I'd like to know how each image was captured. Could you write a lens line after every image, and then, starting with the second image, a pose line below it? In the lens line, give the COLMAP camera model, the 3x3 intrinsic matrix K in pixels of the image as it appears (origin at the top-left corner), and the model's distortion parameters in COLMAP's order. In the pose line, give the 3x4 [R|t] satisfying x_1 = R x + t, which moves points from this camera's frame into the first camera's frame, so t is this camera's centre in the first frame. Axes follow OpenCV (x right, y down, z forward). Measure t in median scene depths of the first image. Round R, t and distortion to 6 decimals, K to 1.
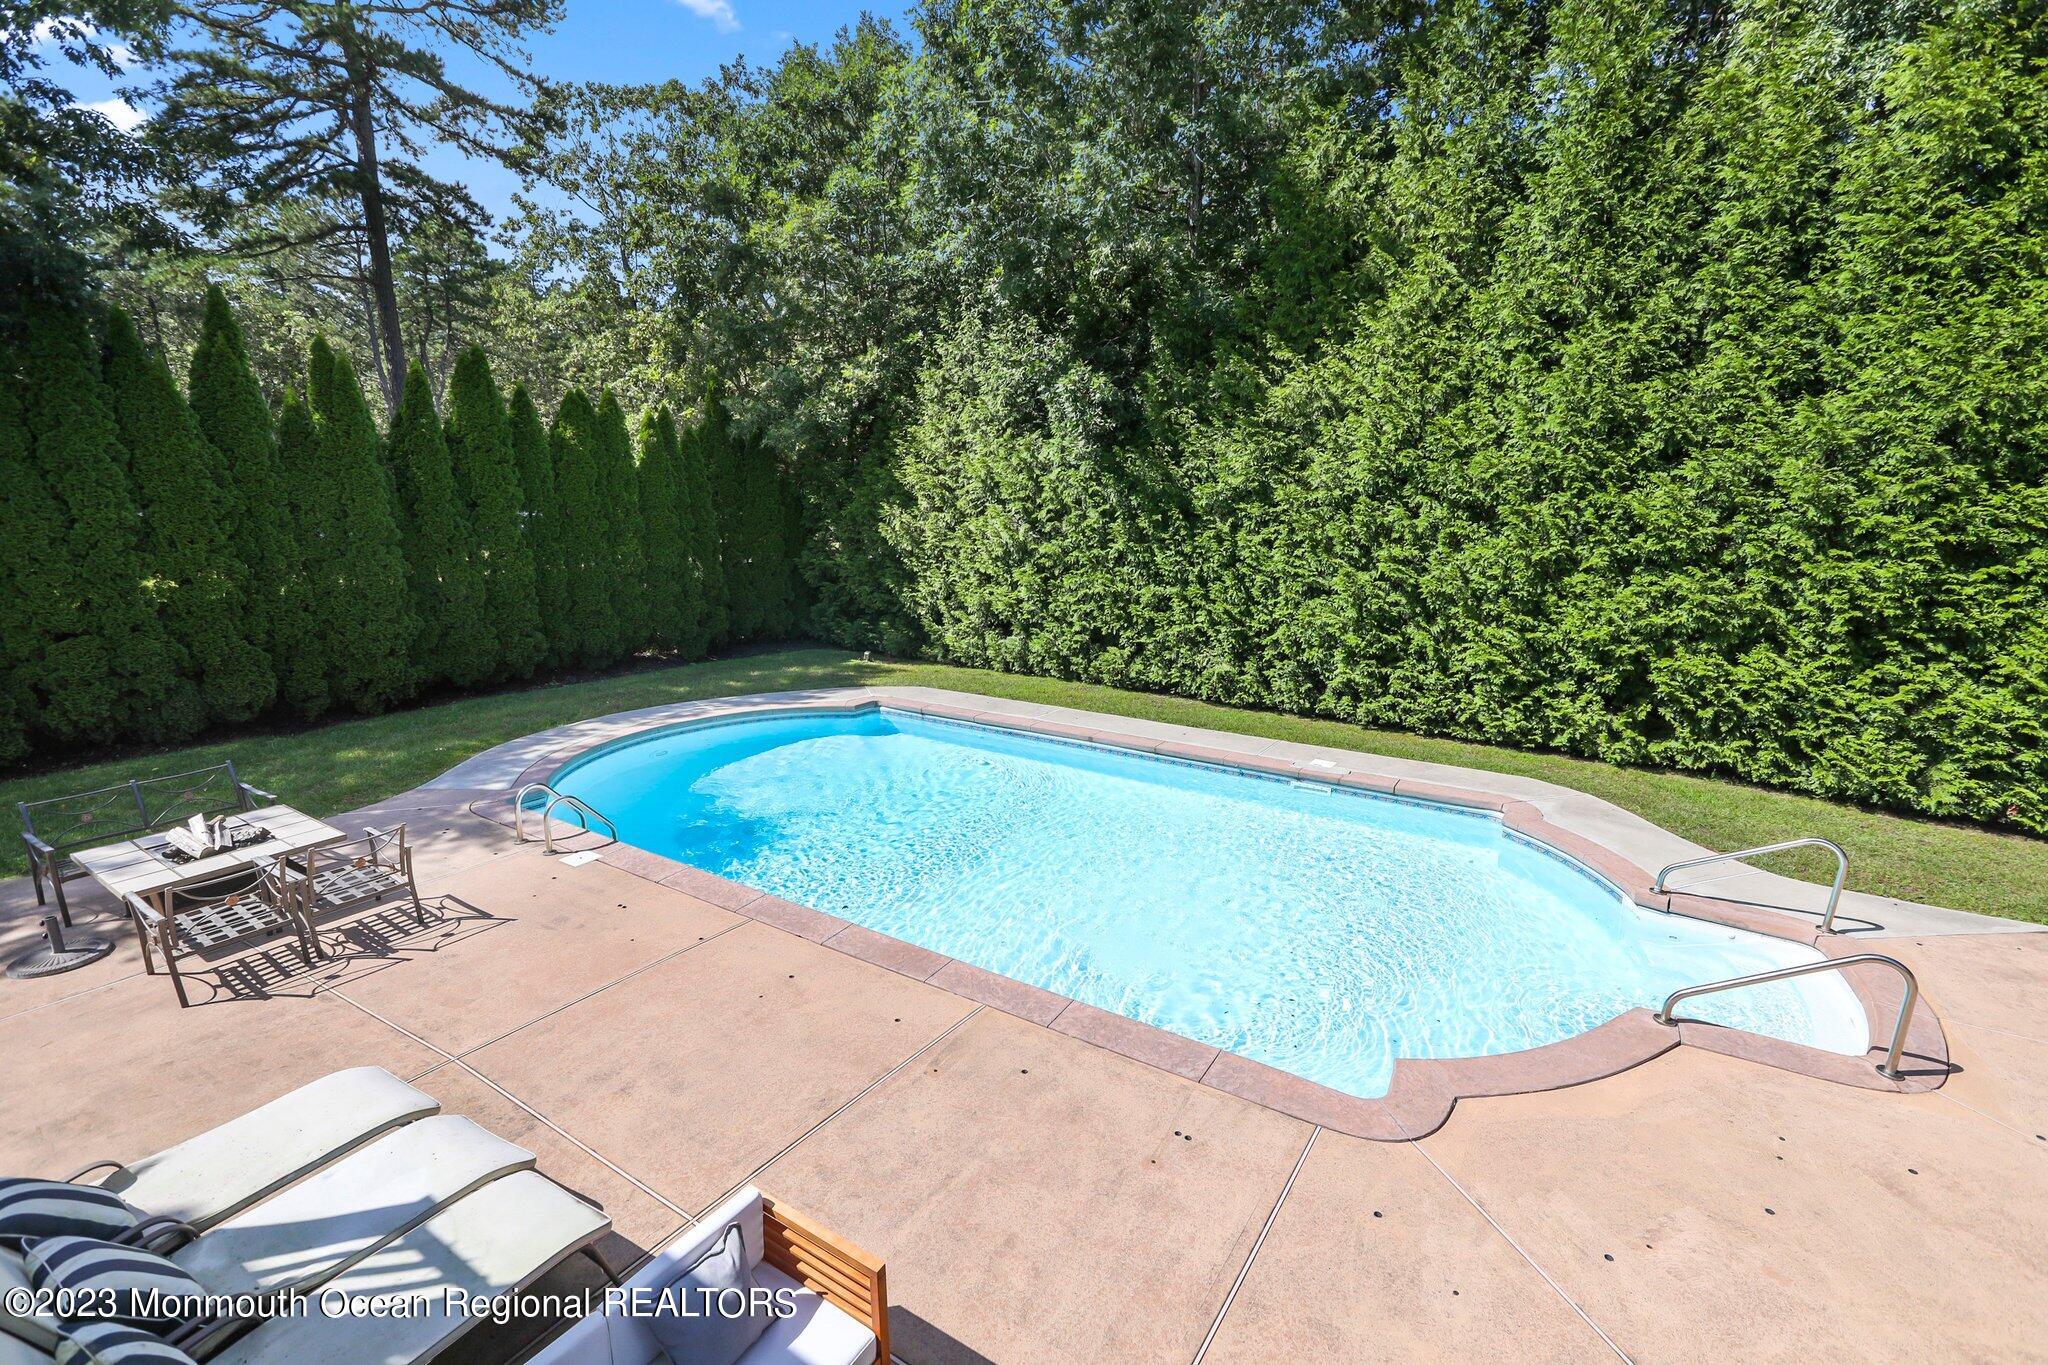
lens RADIAL K [[948.4, 0, 1026.9], [0, 948.4, 662.9], [0, 0, 1]] dist [-0.040815, 0.031878]
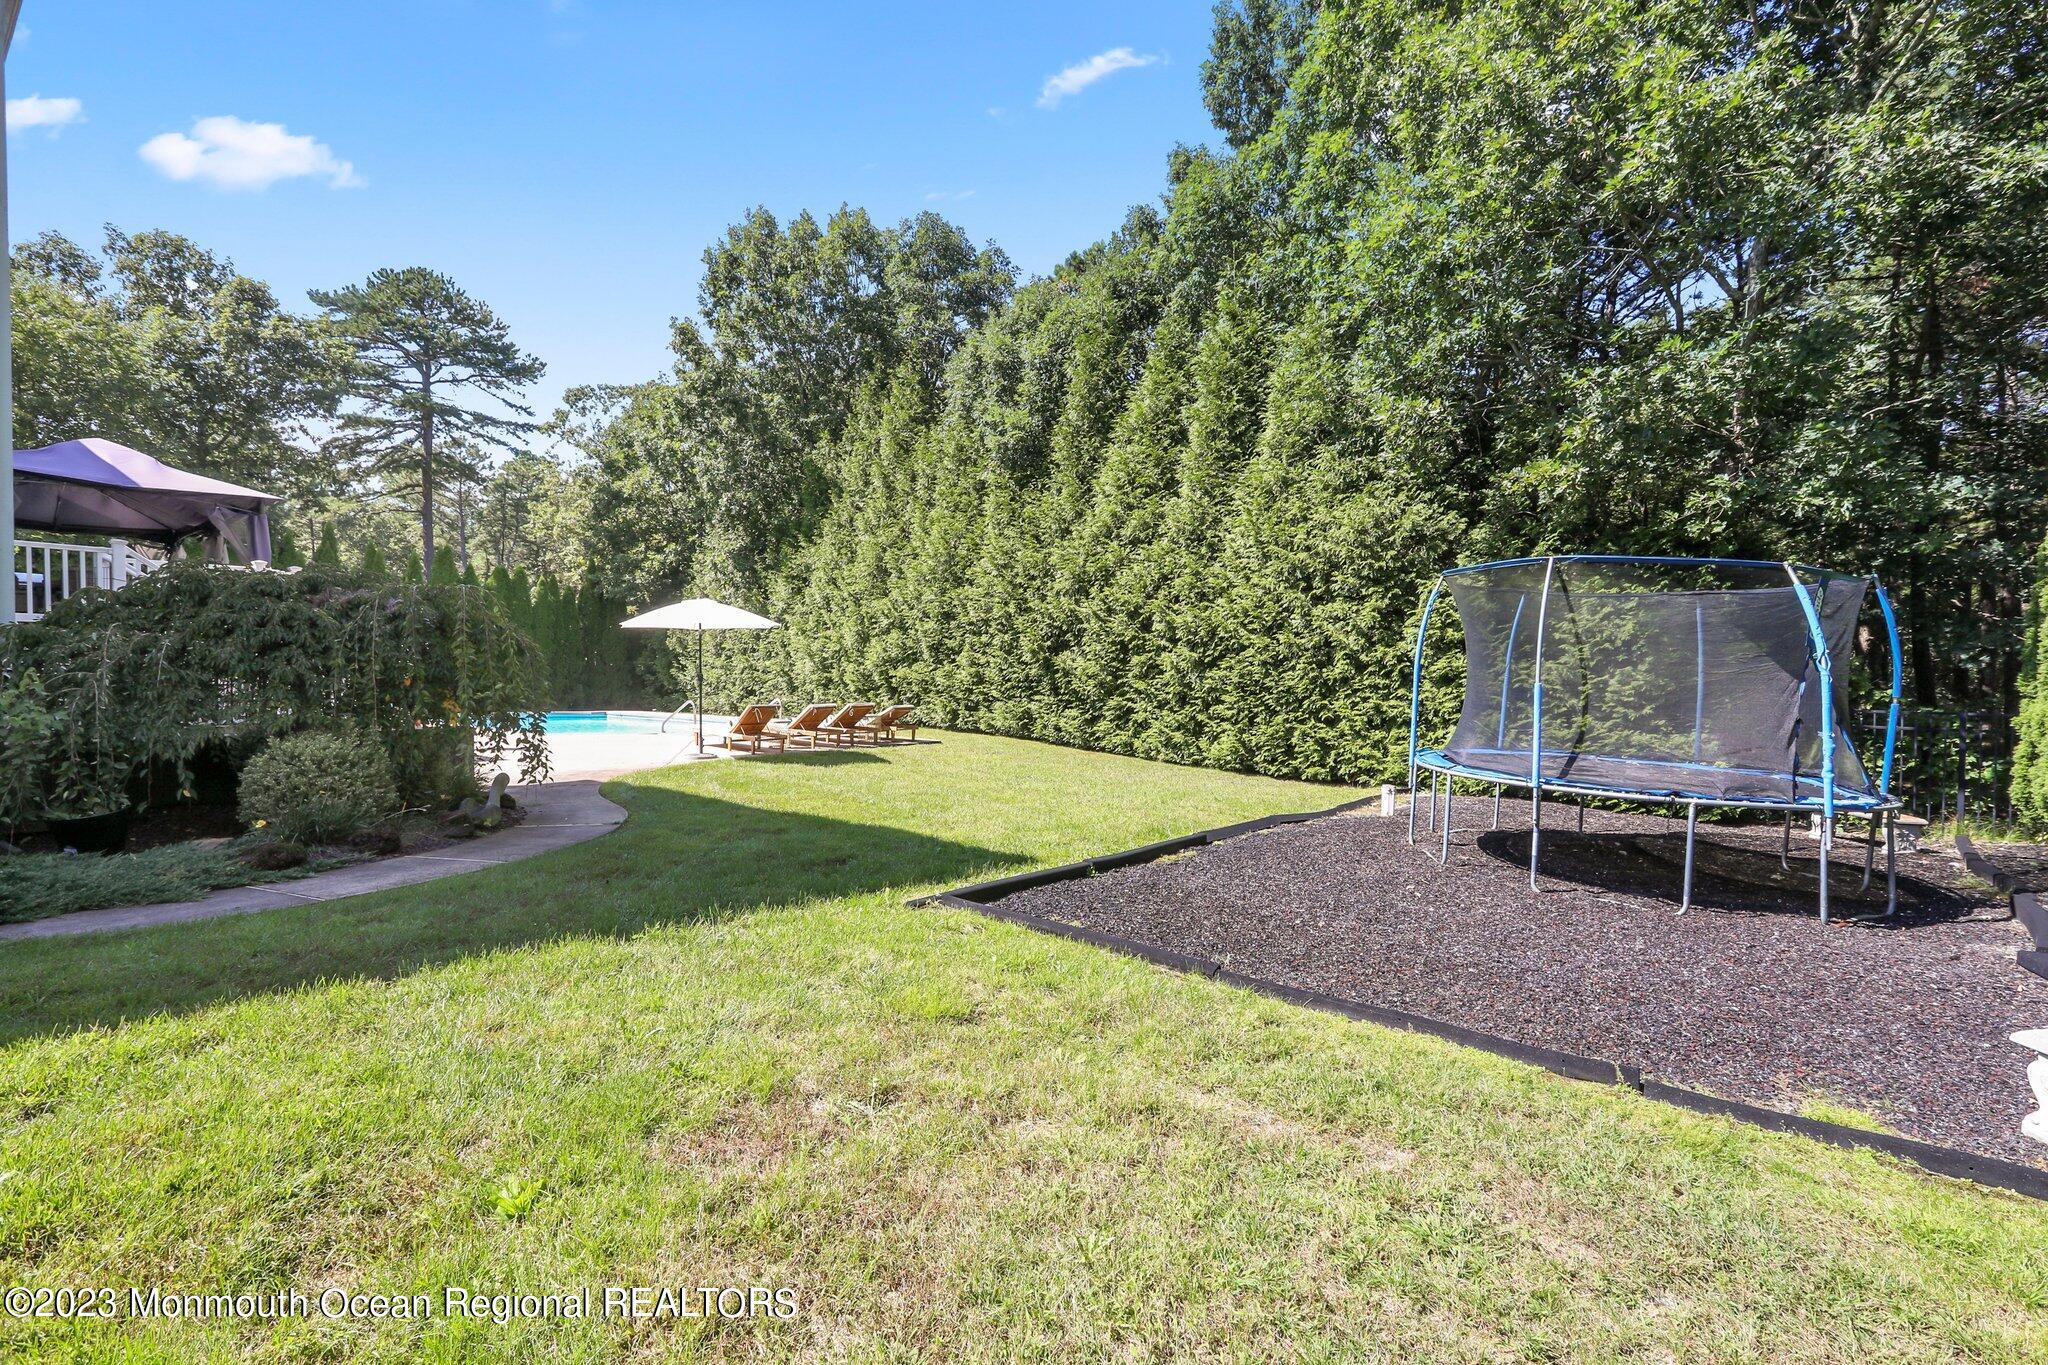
lens RADIAL K [[930.8, 0, 1030.9], [0, 930.8, 680.5], [0, 0, 1]] dist [-0.014986, 0.010945]
pose [[0.995933, 0.001711, -0.090077, 1.248375], [-0.017772, 0.983905, -0.177806, 0.423480], [0.088323, 0.178684, 0.979934, -1.191391]]
